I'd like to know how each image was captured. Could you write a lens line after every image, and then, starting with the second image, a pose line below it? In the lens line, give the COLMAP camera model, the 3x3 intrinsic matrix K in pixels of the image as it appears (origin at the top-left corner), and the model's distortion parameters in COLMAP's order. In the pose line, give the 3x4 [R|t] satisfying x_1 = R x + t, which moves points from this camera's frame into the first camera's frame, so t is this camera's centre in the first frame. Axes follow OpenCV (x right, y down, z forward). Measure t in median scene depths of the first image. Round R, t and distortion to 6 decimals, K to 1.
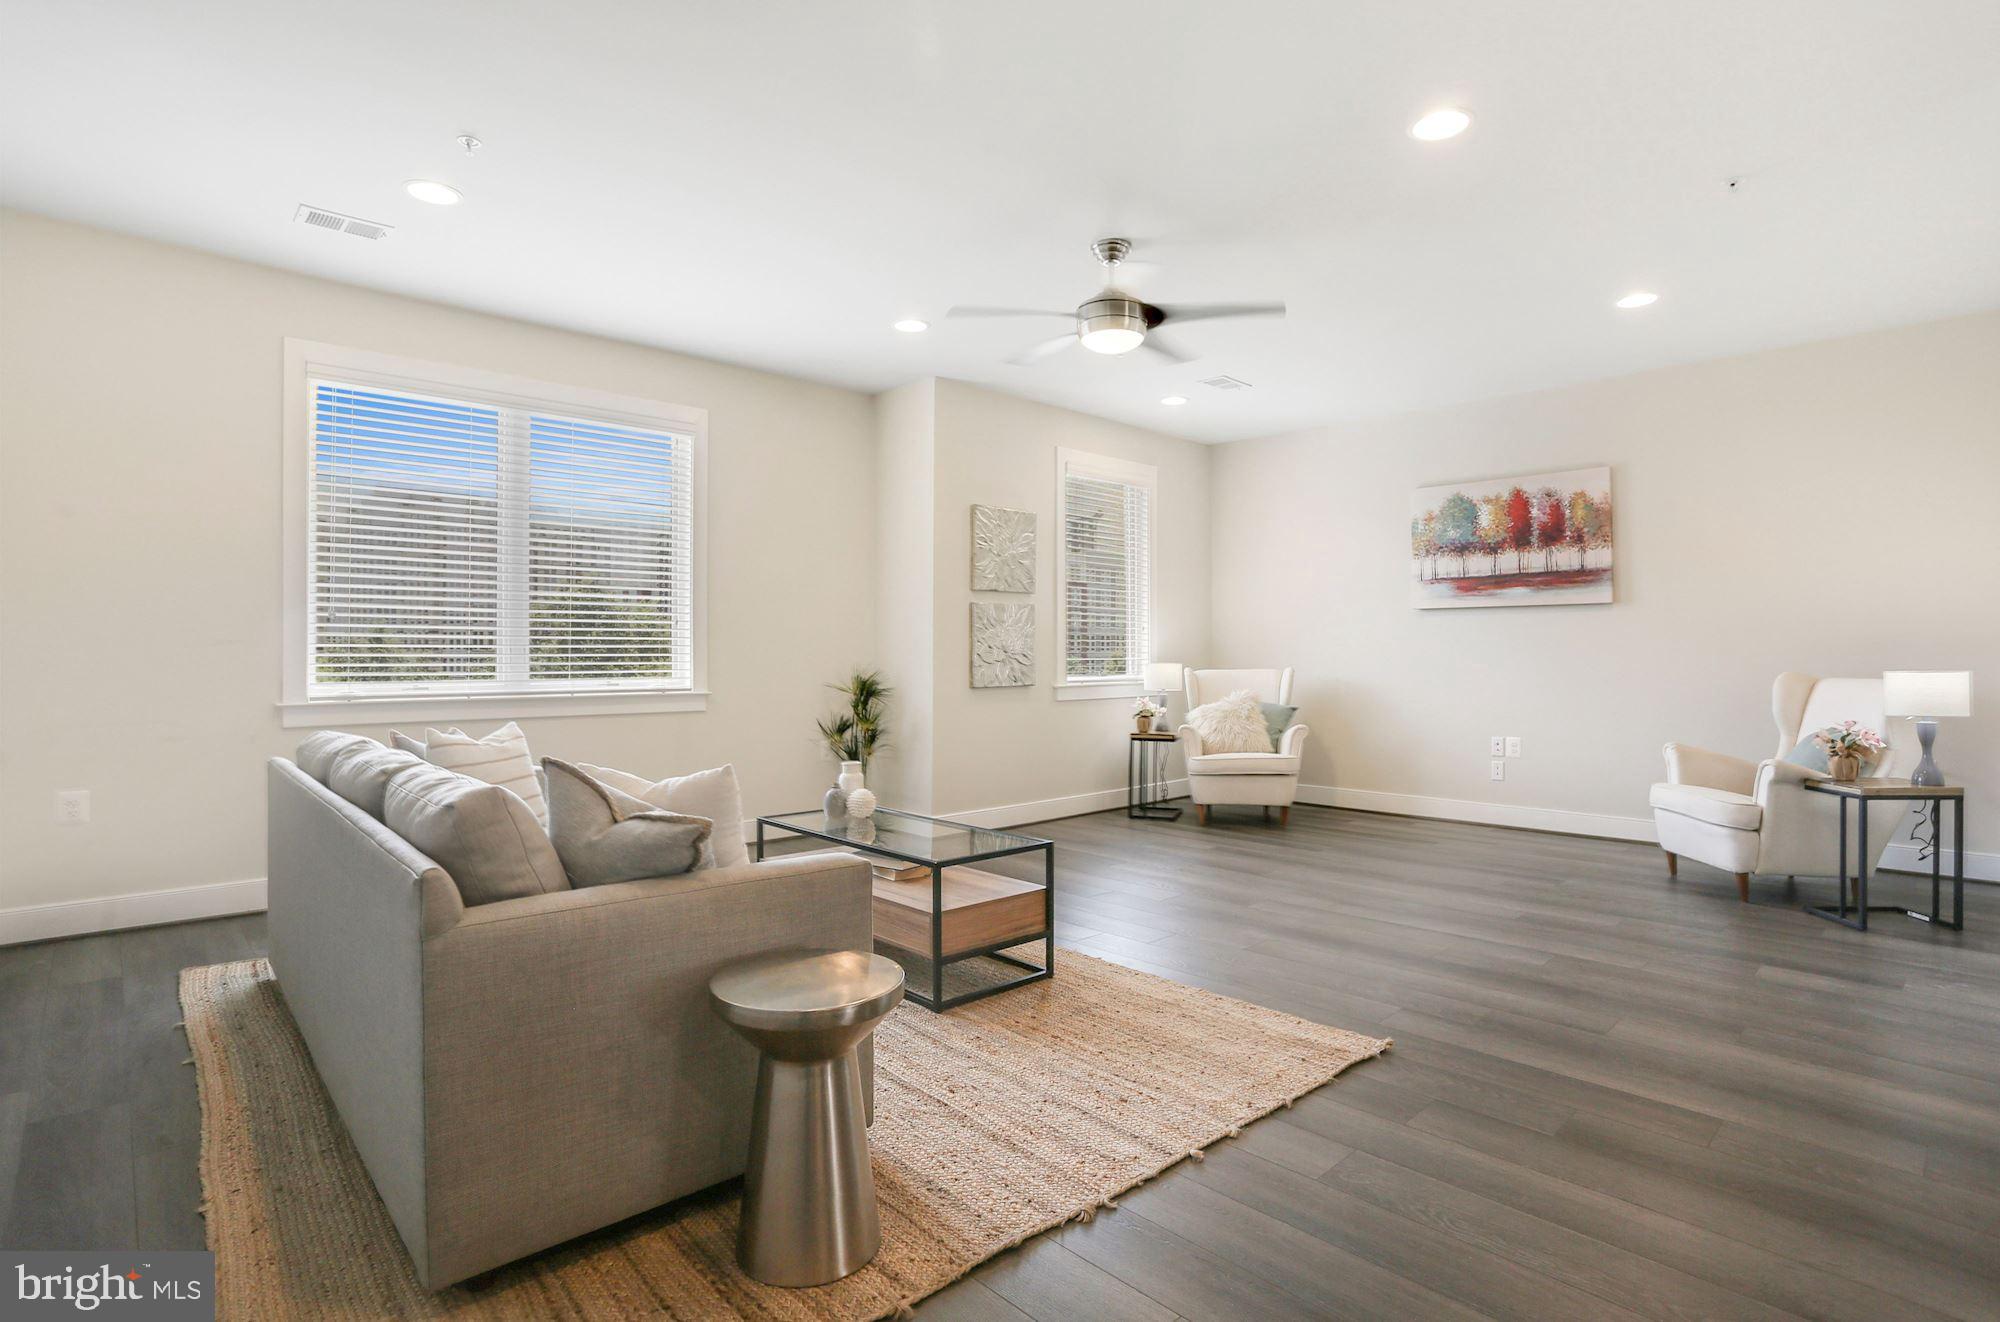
lens RADIAL K [[958.7, 0, 995.0], [0, 958.7, 652.0], [0, 0, 1]] dist [-0.001358, -0.000387]
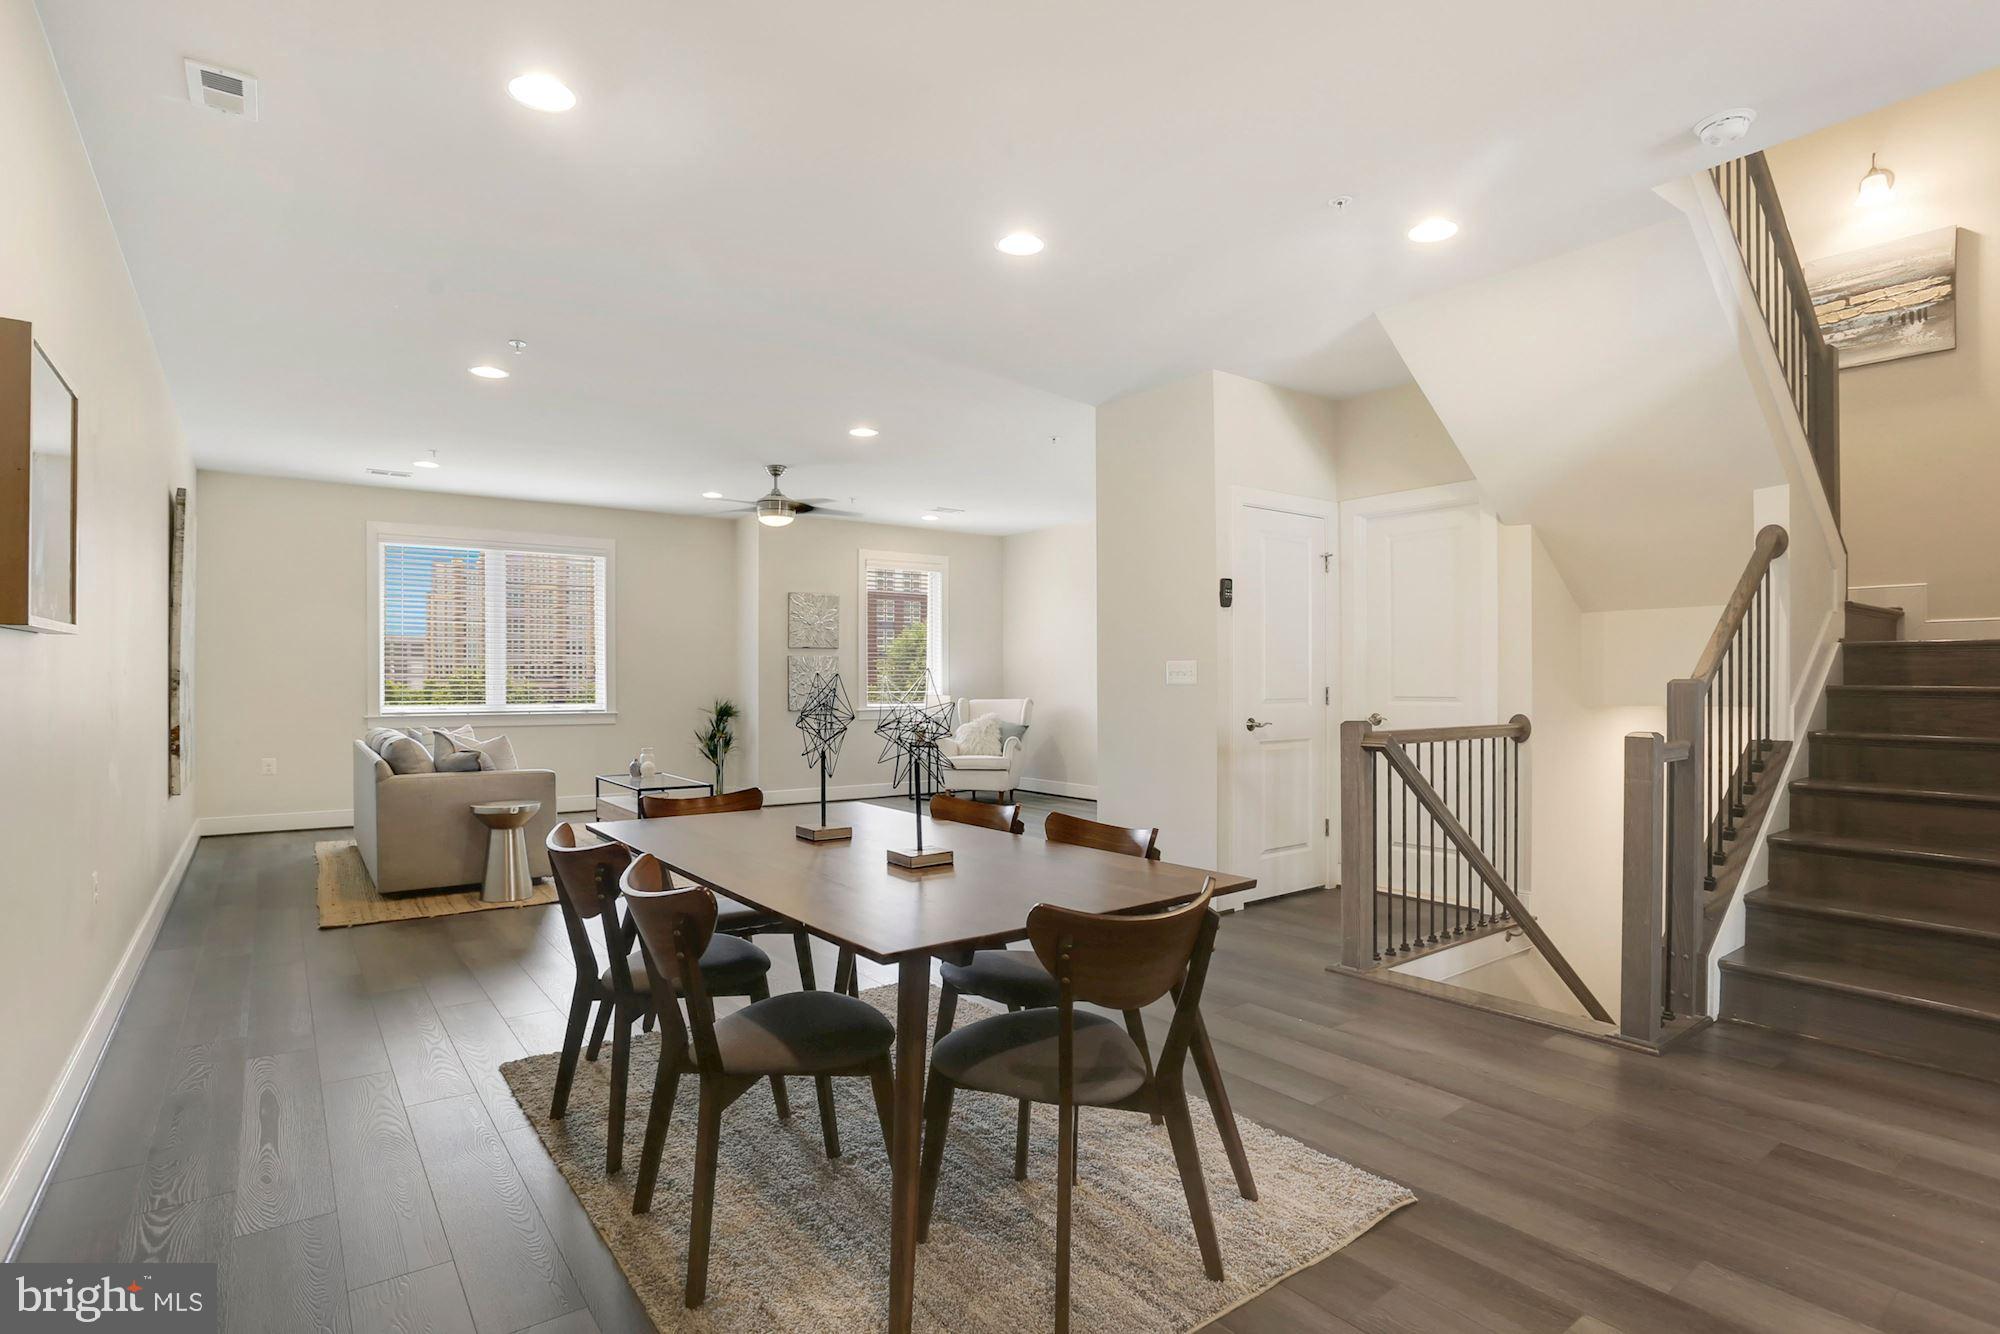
lens RADIAL K [[972.2, 0, 1004.6], [0, 972.2, 684.1], [0, 0, 1]] dist [-0.028835, 0.000673]
pose [[0.995348, -0.001097, -0.096339, 0.641108], [0.001074, 0.999999, -0.000293, -0.006983], [0.096339, 0.000188, 0.995349, -0.707559]]
